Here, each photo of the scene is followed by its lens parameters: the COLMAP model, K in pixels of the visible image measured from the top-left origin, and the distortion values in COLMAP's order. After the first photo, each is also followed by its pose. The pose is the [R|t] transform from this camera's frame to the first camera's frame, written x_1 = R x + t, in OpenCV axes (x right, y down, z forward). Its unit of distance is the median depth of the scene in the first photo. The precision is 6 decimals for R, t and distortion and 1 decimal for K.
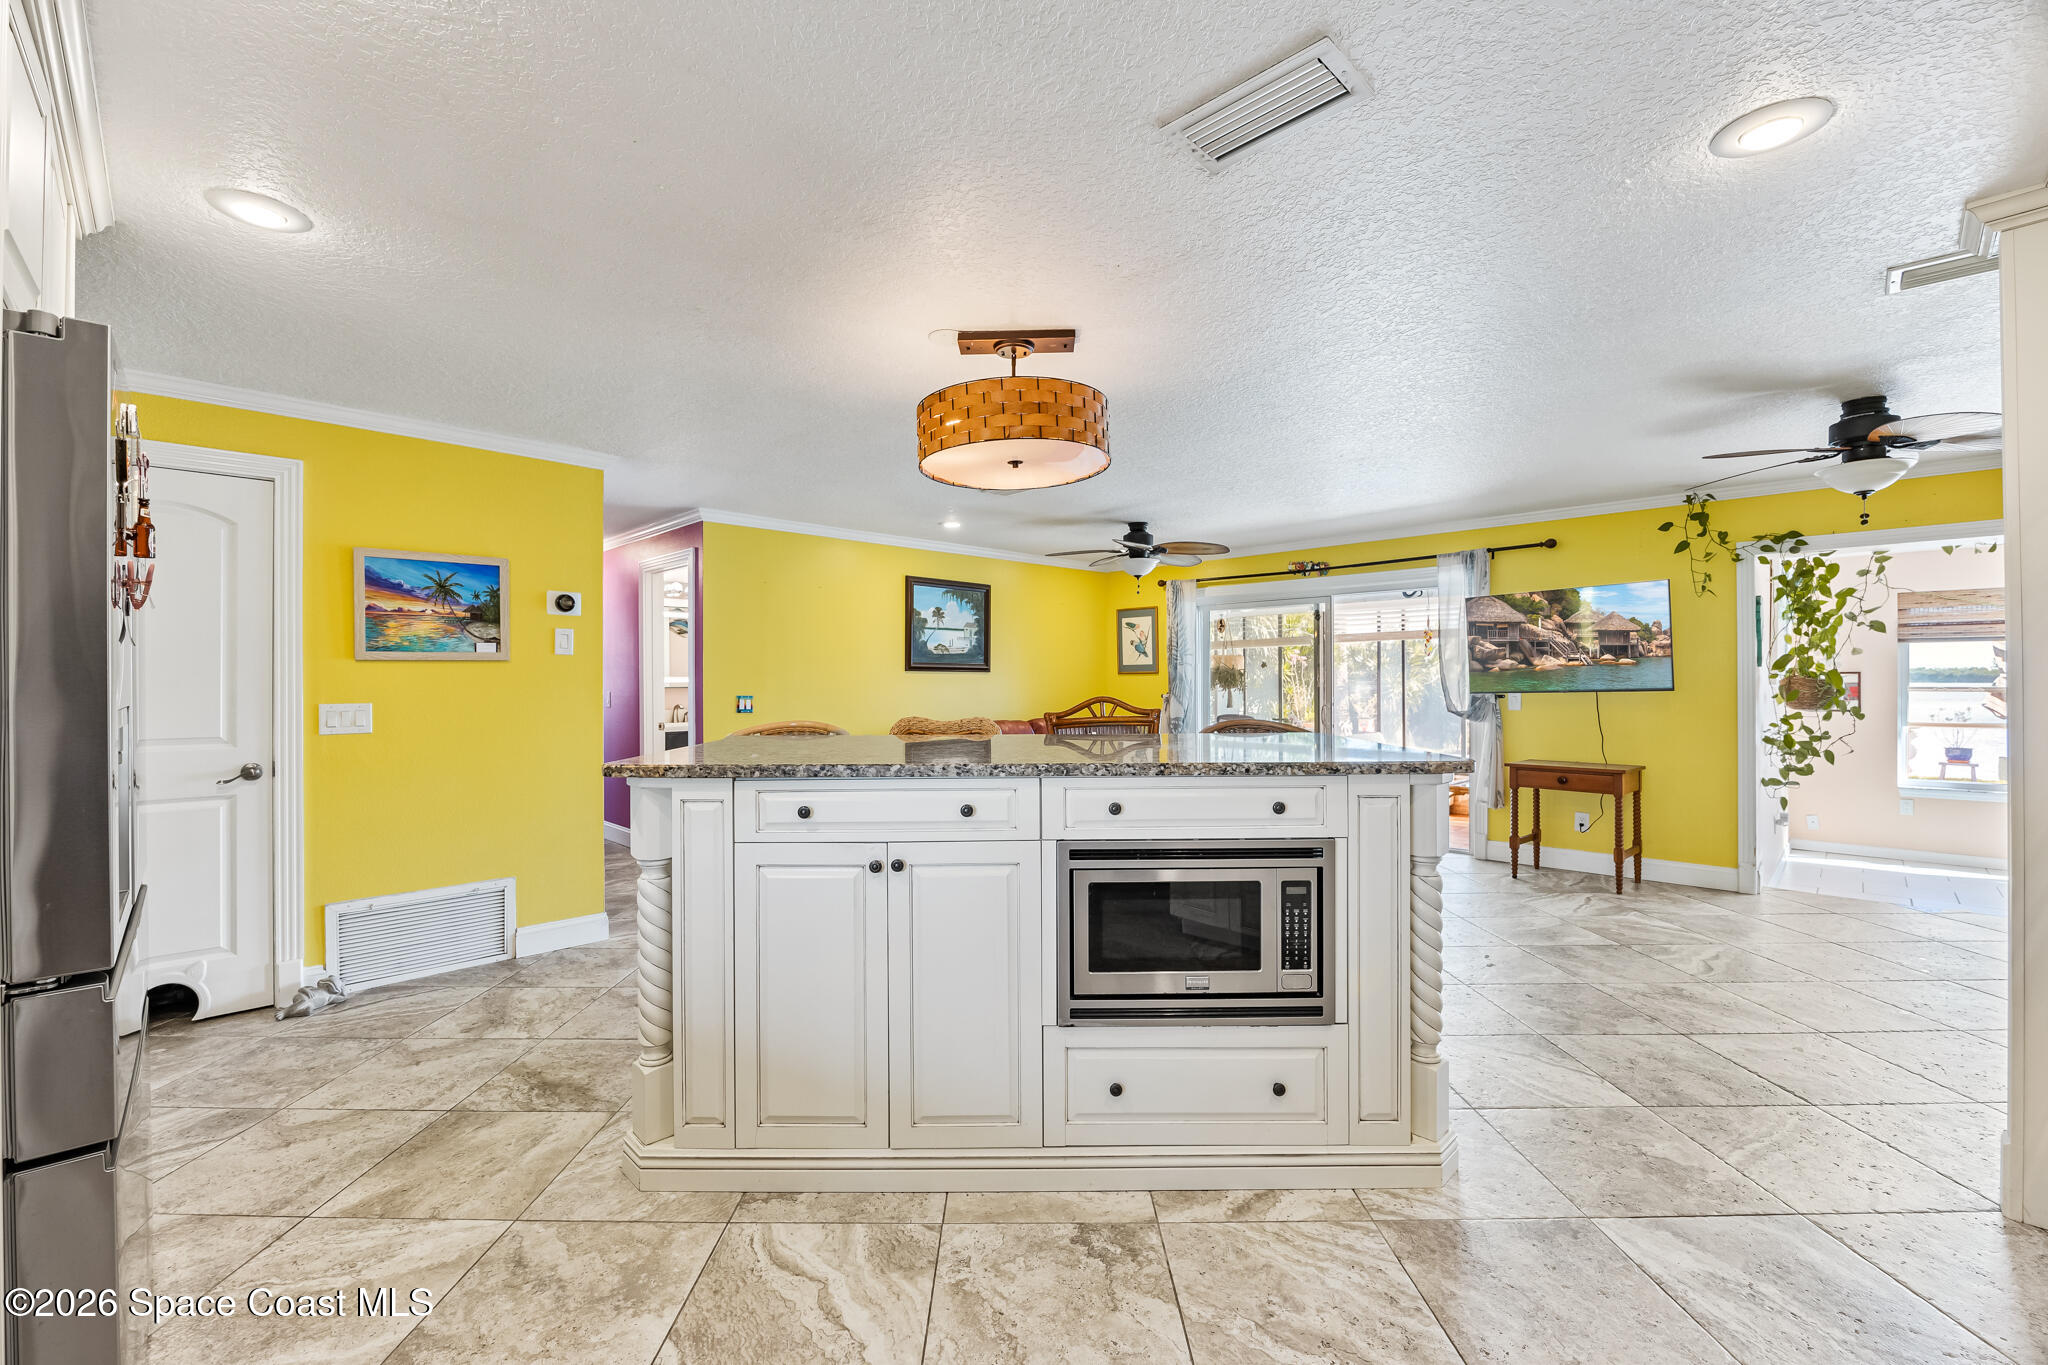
lens RADIAL K [[846.4, 0, 1029.6], [0, 846.4, 676.8], [0, 0, 1]] dist [-0.004805, -0.000548]
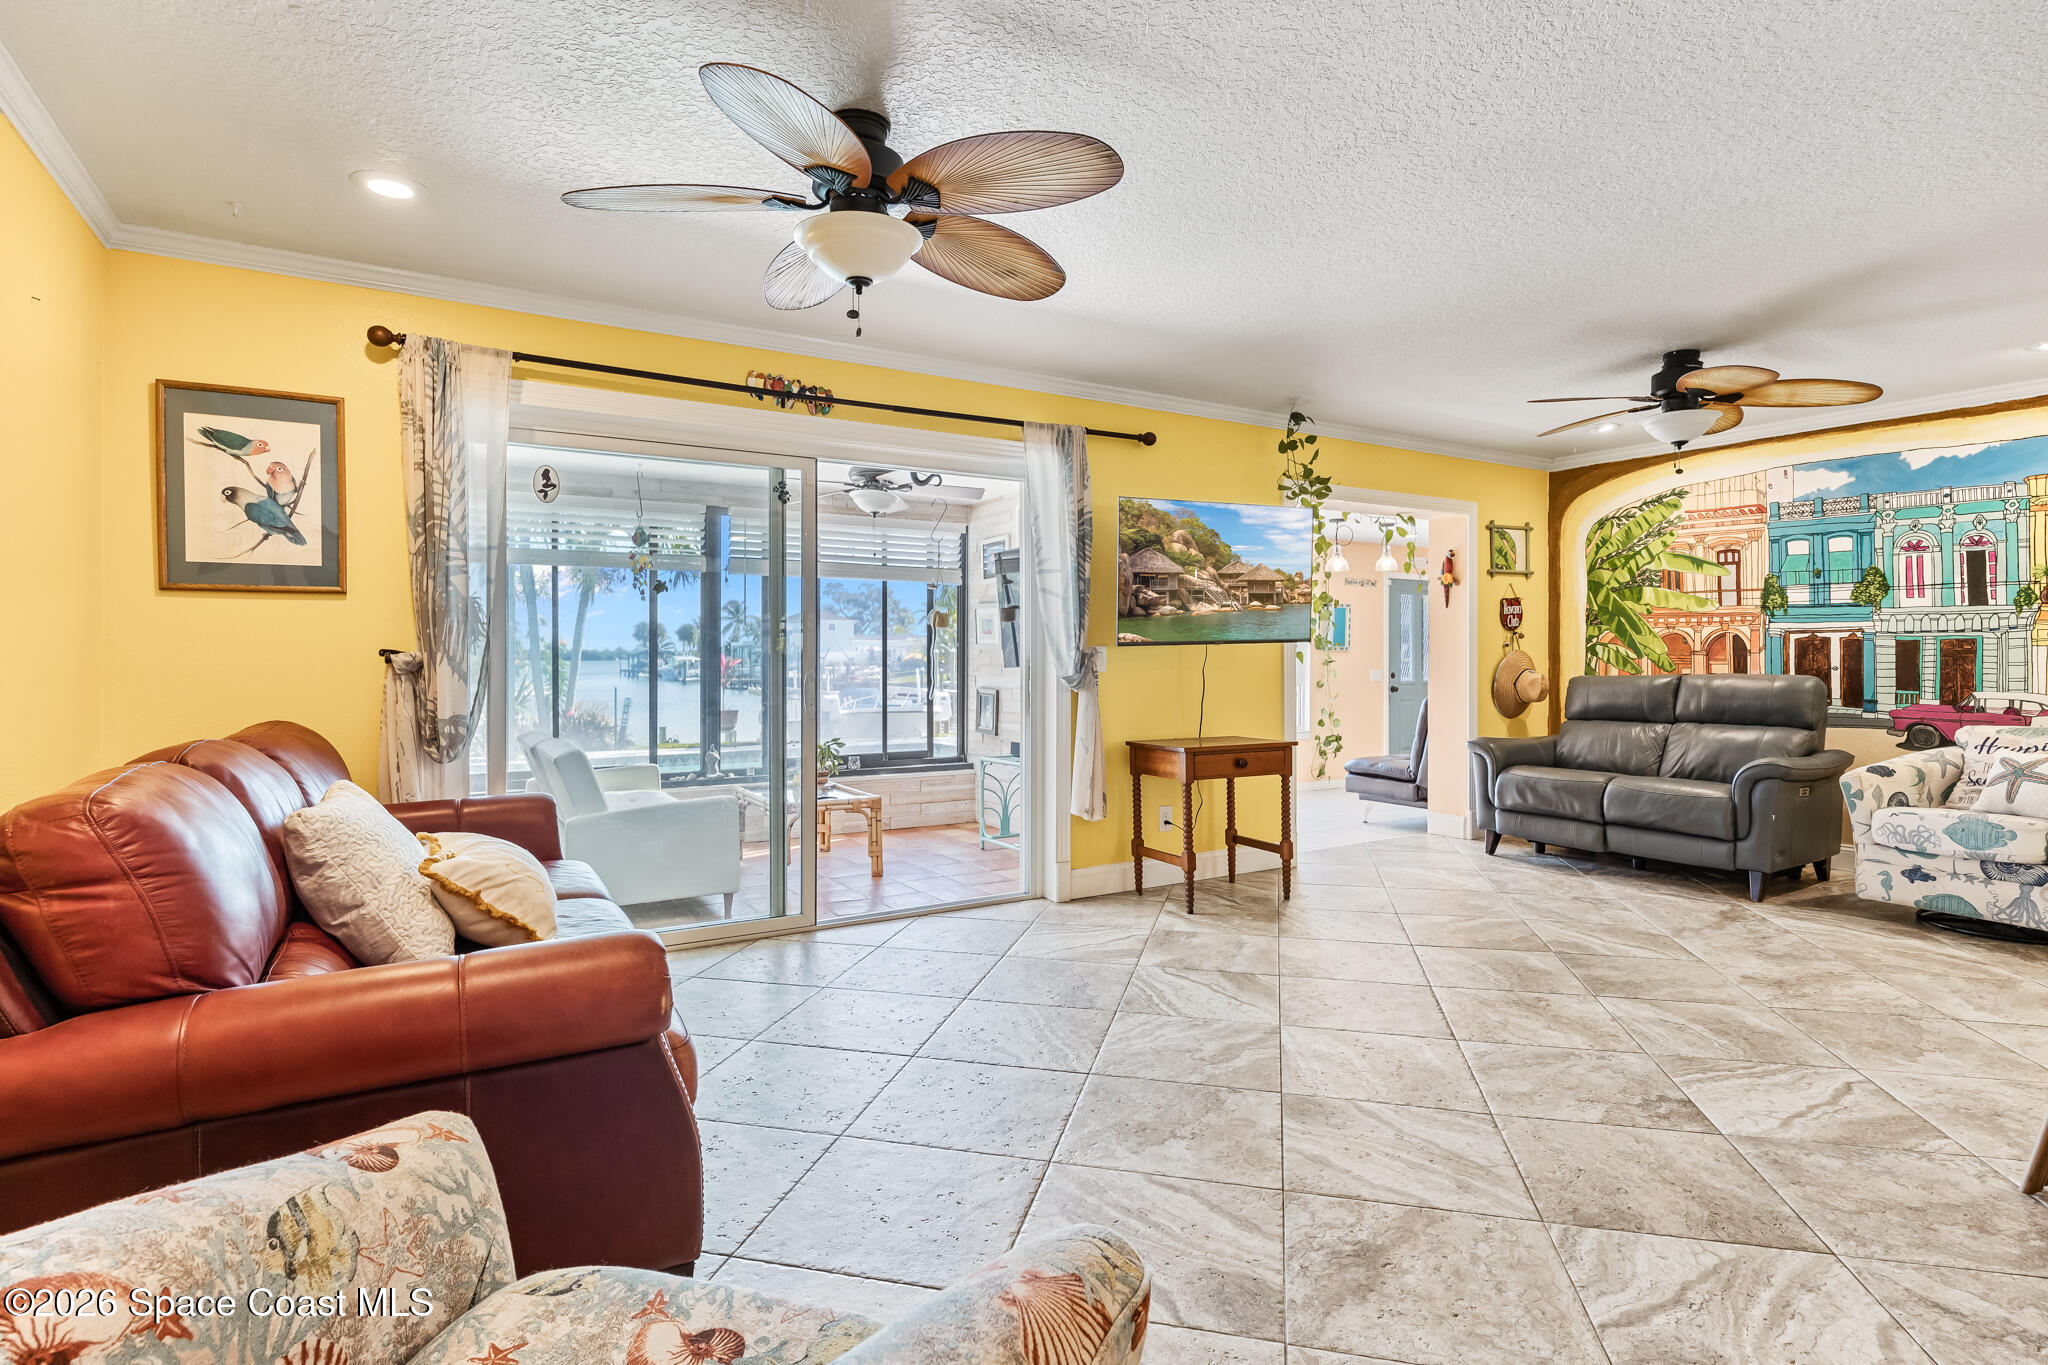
lens RADIAL K [[1015.2, 0, 1017.3], [0, 1015.2, 667.4], [0, 0, 1]] dist [-0.011713, -0.000124]
pose [[0.256242, -0.007542, 0.966583, -0.213478], [-0.005724, 0.999940, 0.009320, 0.025138], [-0.966596, -0.007921, 0.256184, 0.752743]]
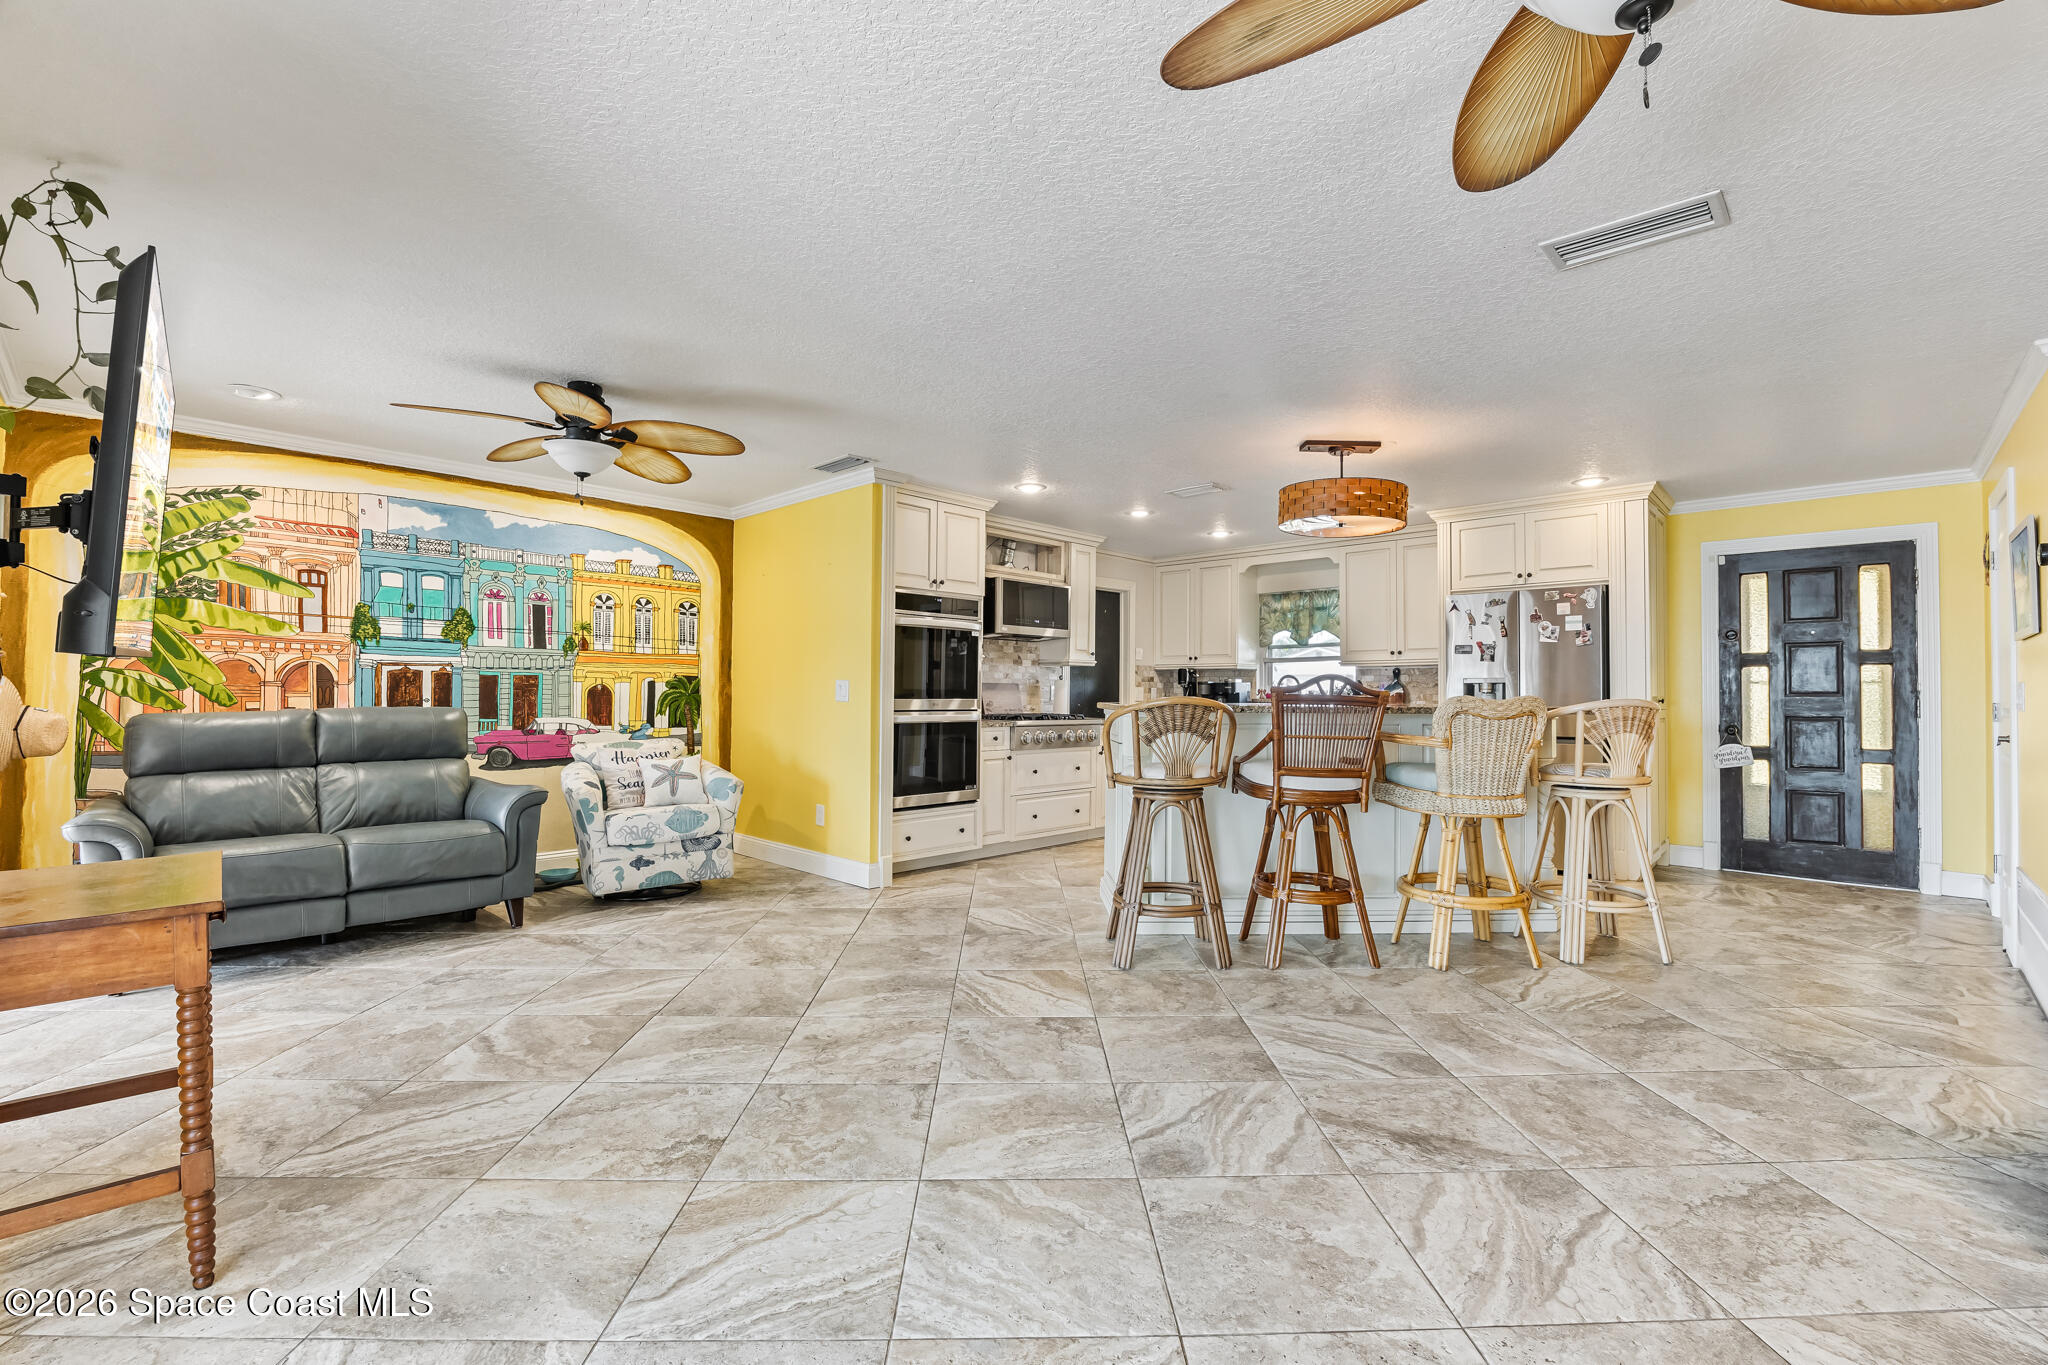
lens RADIAL K [[882.9, 0, 1019.2], [0, 882.9, 680.6], [0, 0, 1]] dist [-0.019617, -0.000073]
pose [[-0.999985, -0.001325, -0.005322, 0.237246], [-0.001216, 0.999788, -0.020548, 0.027657], [0.005348, -0.020541, -0.999775, 1.061637]]
